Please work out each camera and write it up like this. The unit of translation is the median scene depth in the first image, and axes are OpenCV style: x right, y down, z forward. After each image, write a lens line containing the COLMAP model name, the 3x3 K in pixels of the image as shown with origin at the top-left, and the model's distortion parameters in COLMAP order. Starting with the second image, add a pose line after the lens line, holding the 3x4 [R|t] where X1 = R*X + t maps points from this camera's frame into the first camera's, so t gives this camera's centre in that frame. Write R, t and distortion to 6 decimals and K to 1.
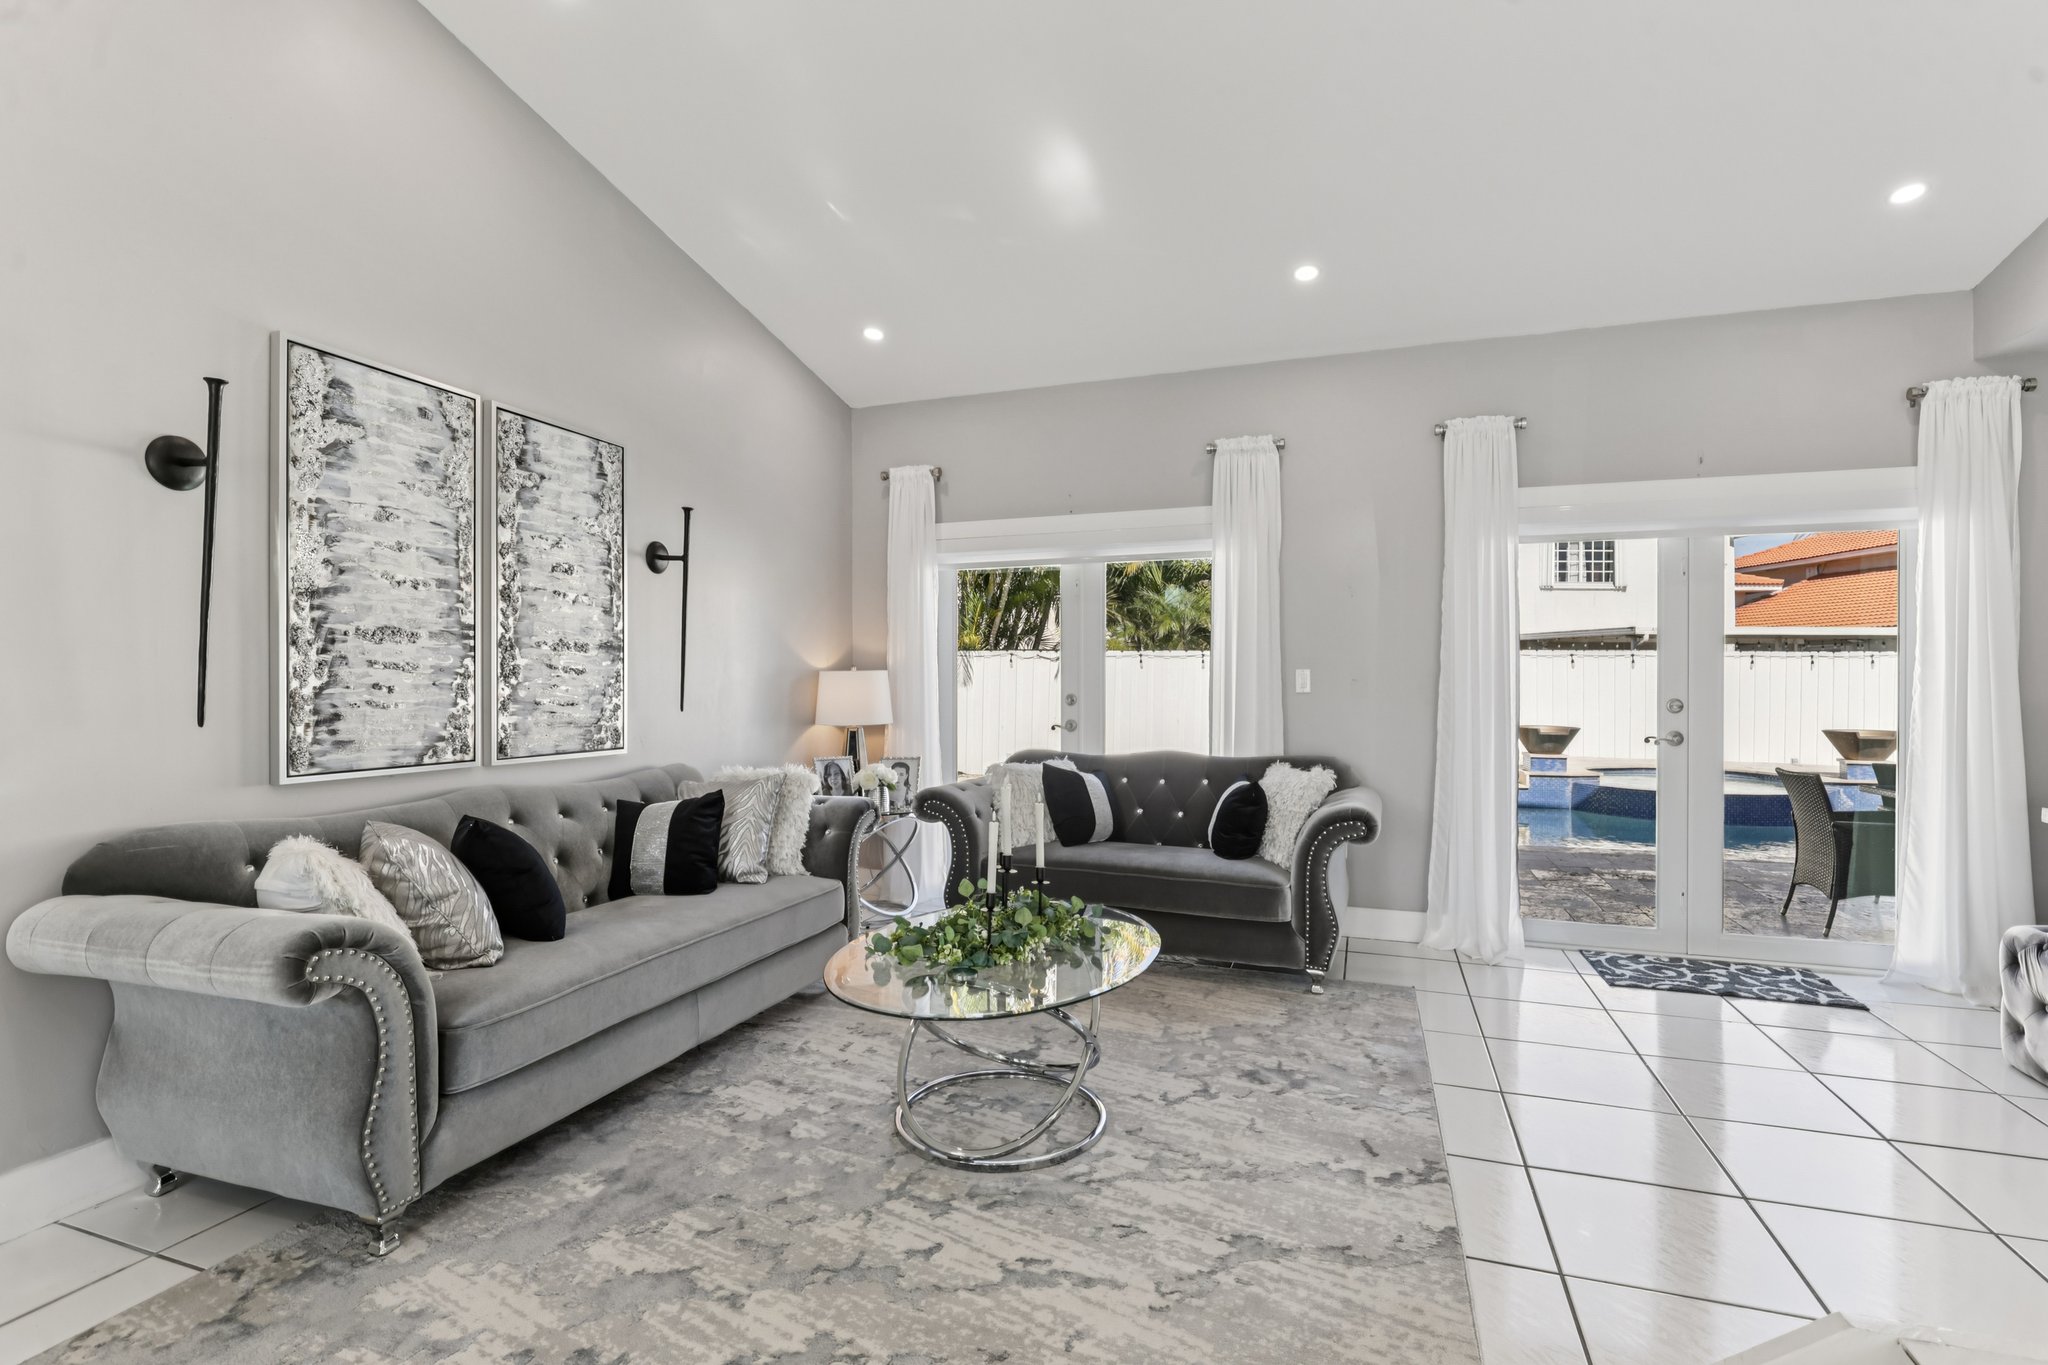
lens RADIAL K [[940.8, 0, 1034.4], [0, 940.8, 685.4], [0, 0, 1]] dist [-0.005551, -0.001793]
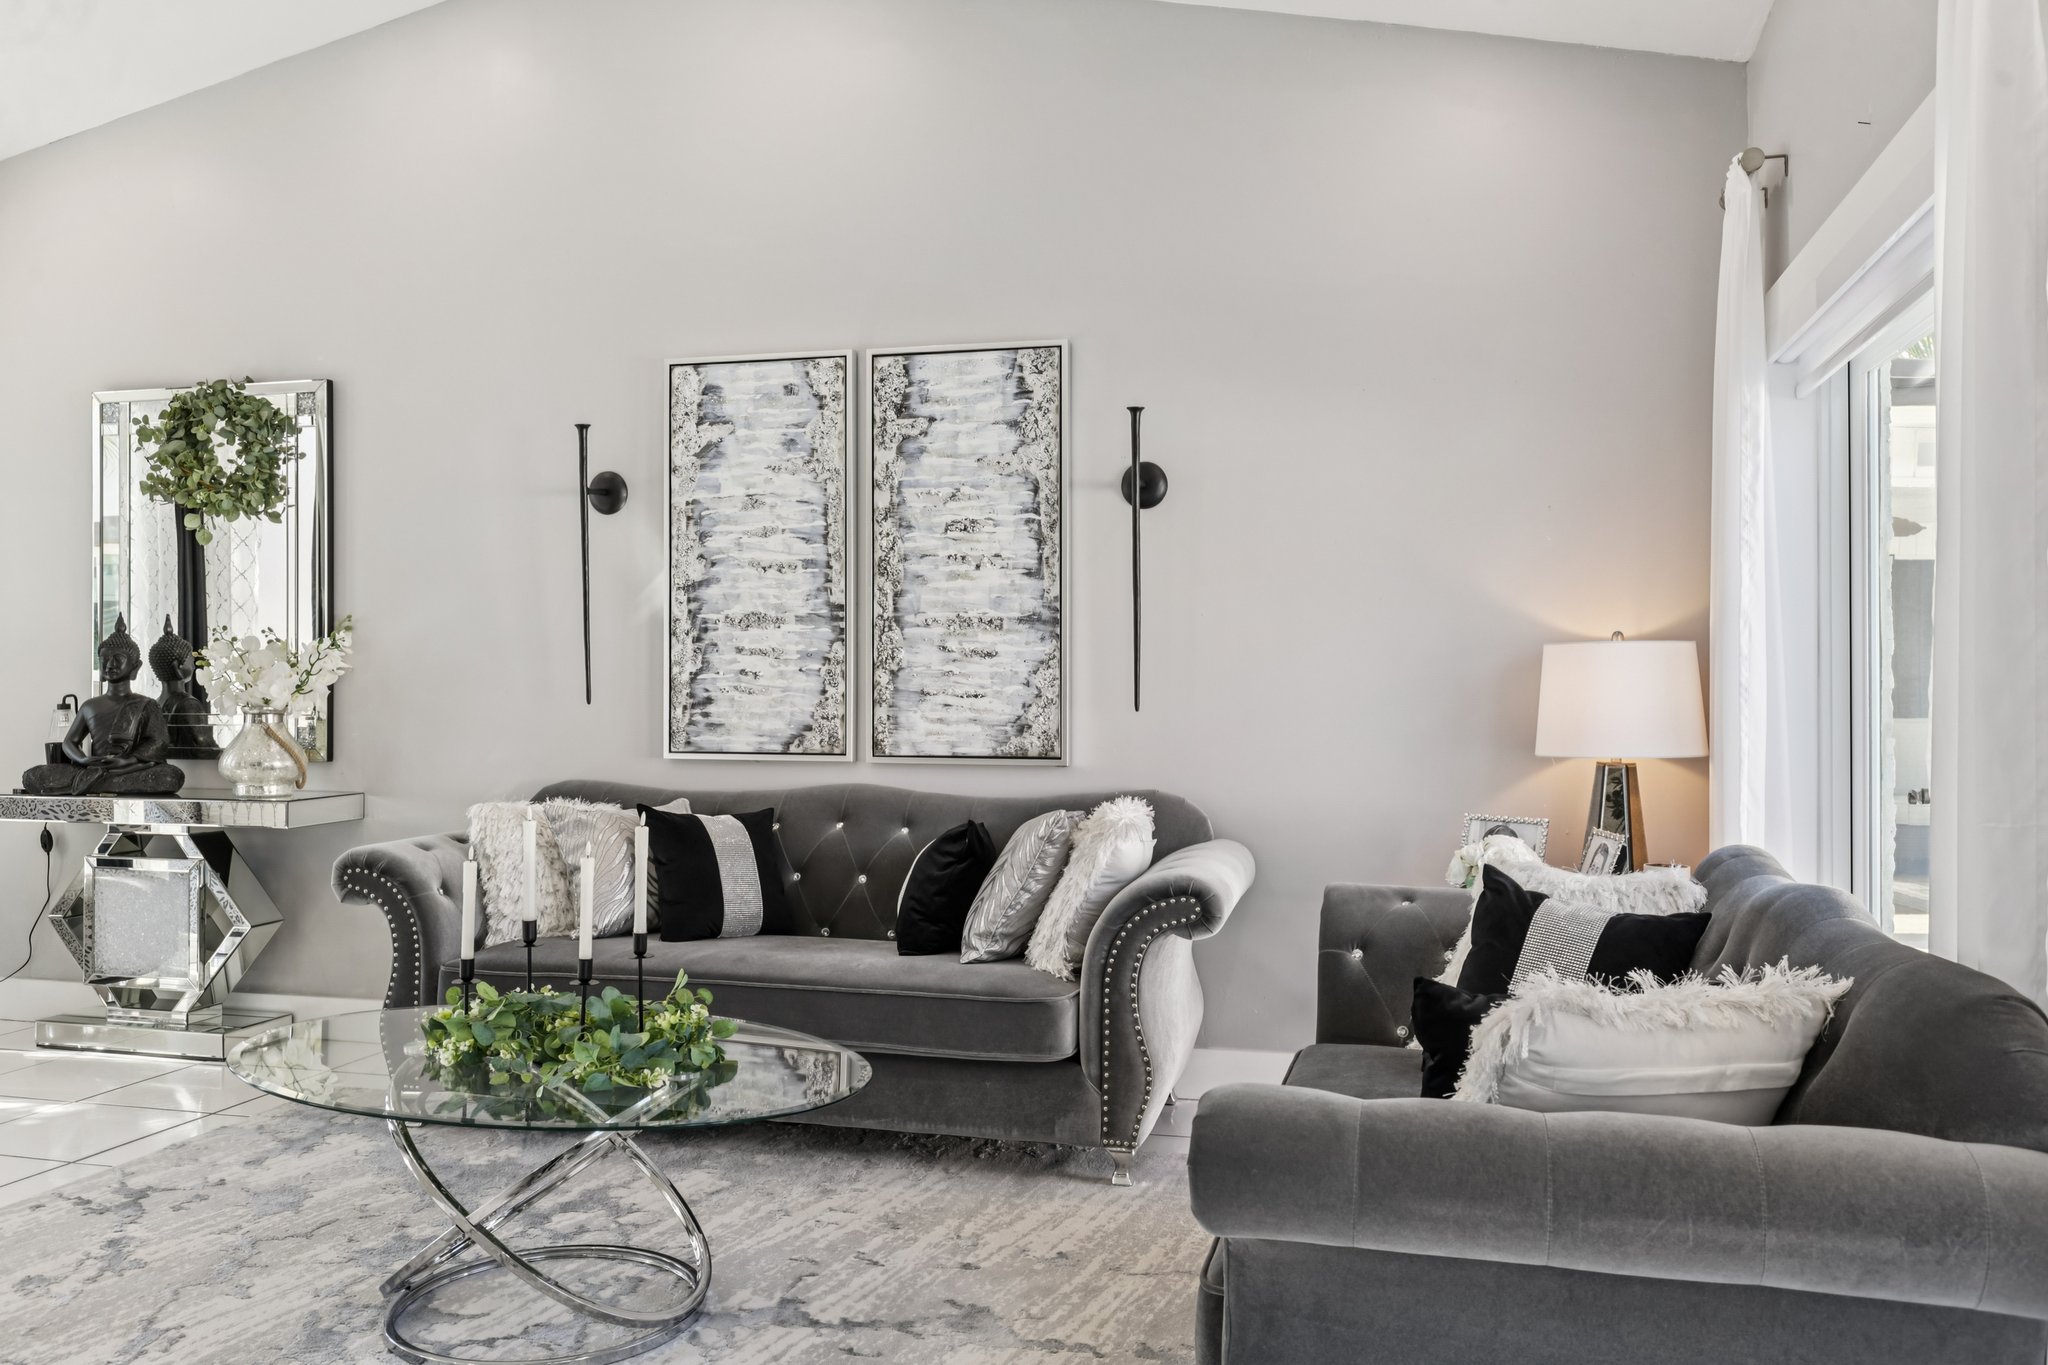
lens RADIAL K [[1617.6, 0, 1037.2], [0, 1617.6, 664.9], [0, 0, 1]] dist [0.001190, -0.014168]
pose [[0.085503, -0.005916, -0.996320, 1.033386], [-0.003780, 0.999973, -0.006262, 0.002684], [0.996331, 0.004301, 0.085478, 1.116340]]
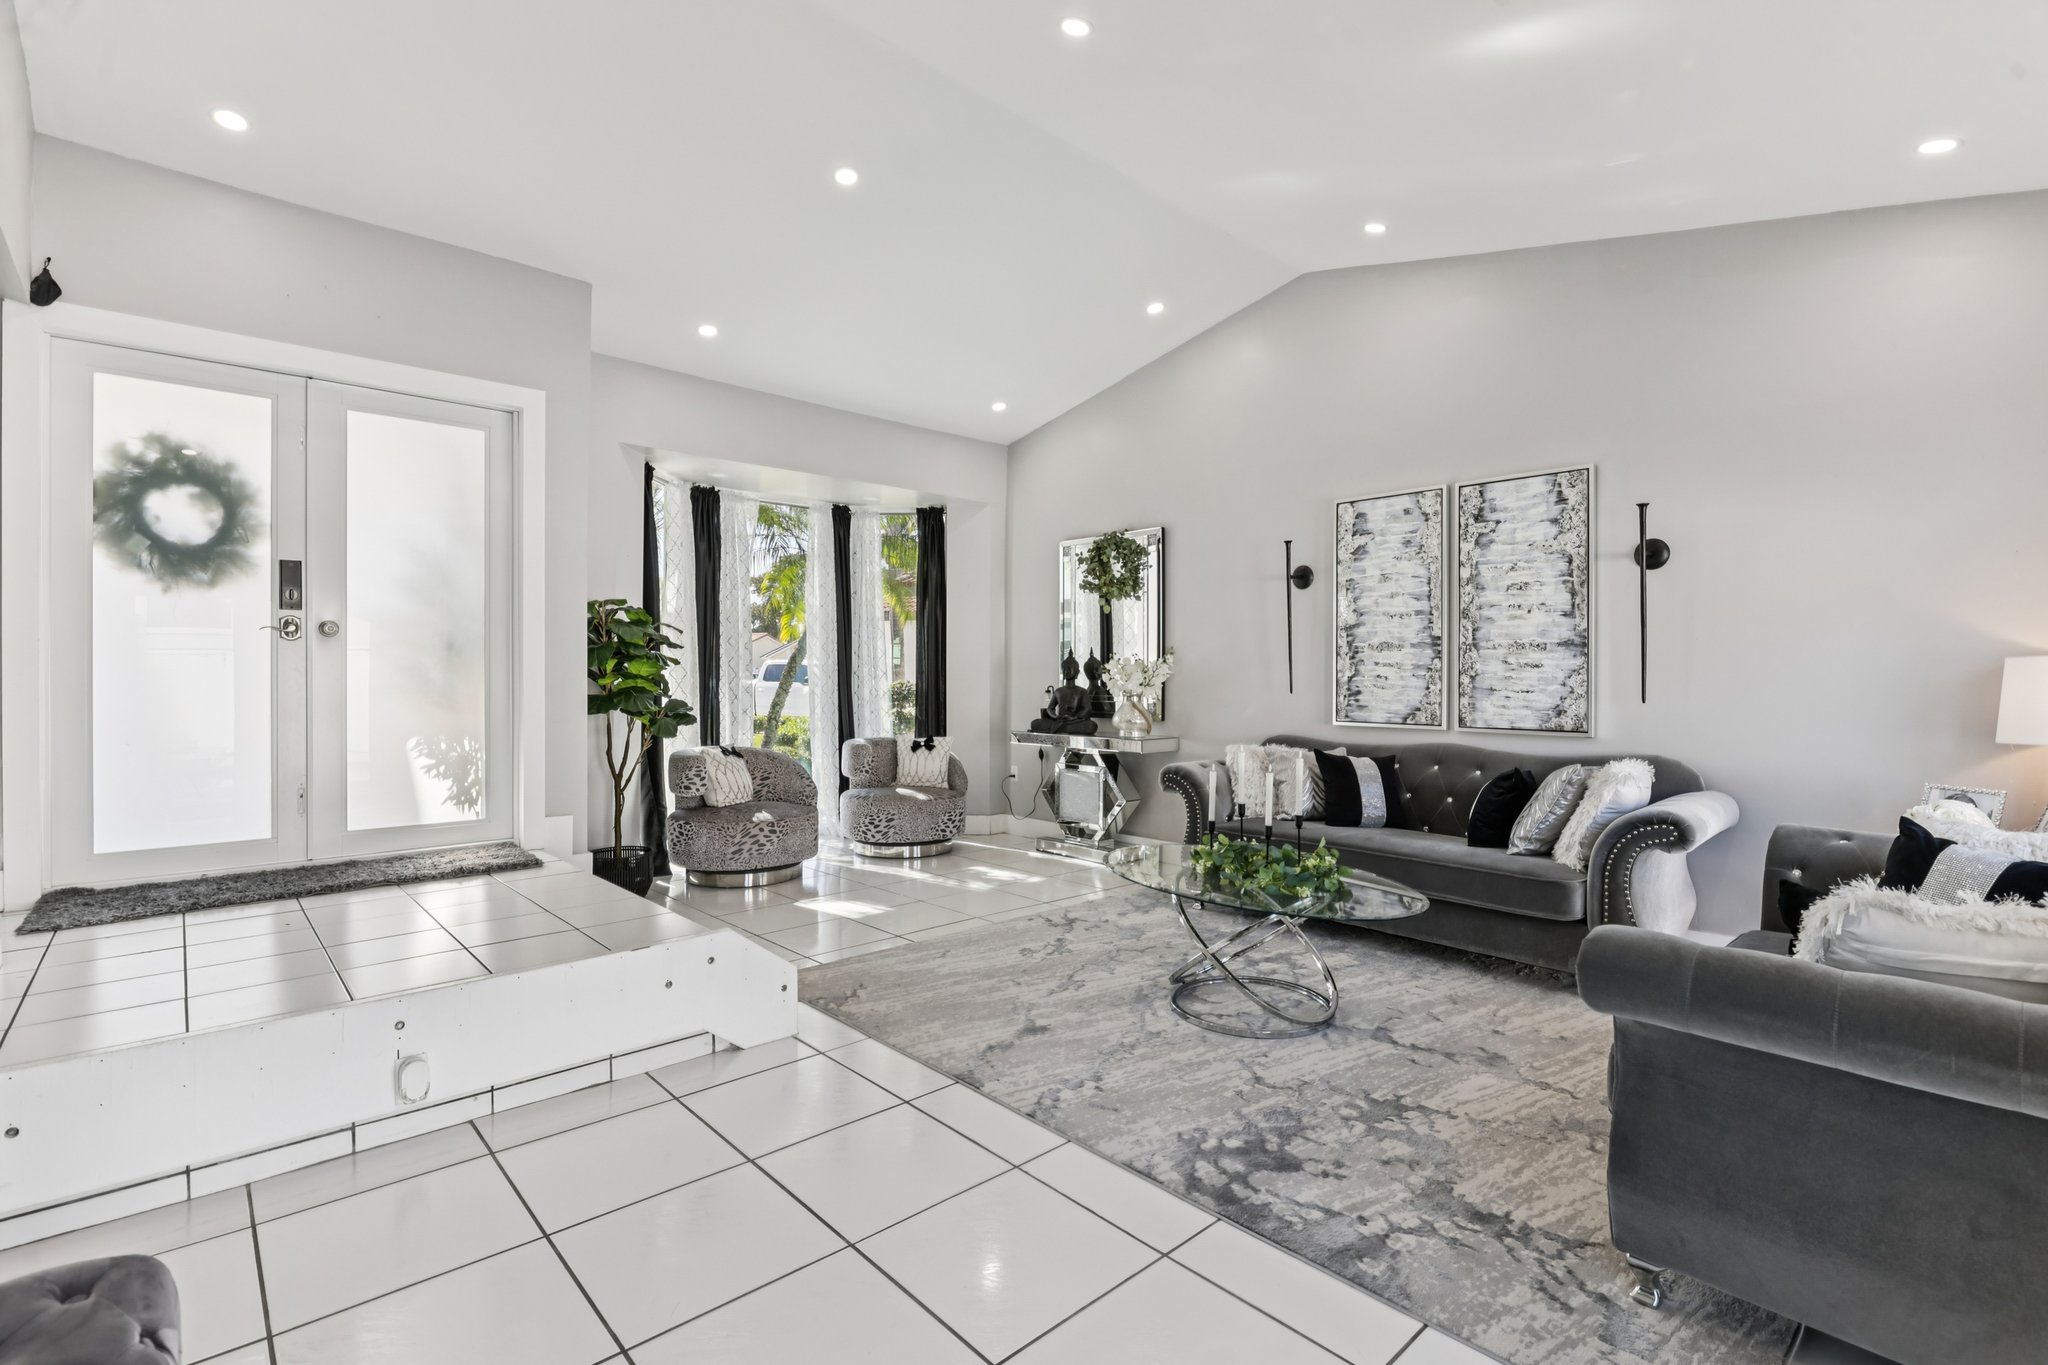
lens RADIAL K [[936.4, 0, 1030.3], [0, 936.4, 675.3], [0, 0, 1]] dist [-0.004719, -0.001187]
pose [[-0.469992, -0.003054, -0.882665, 1.121330], [-0.007720, 0.999970, 0.000651, 0.002646], [0.882637, 0.007120, -0.470002, 1.194567]]
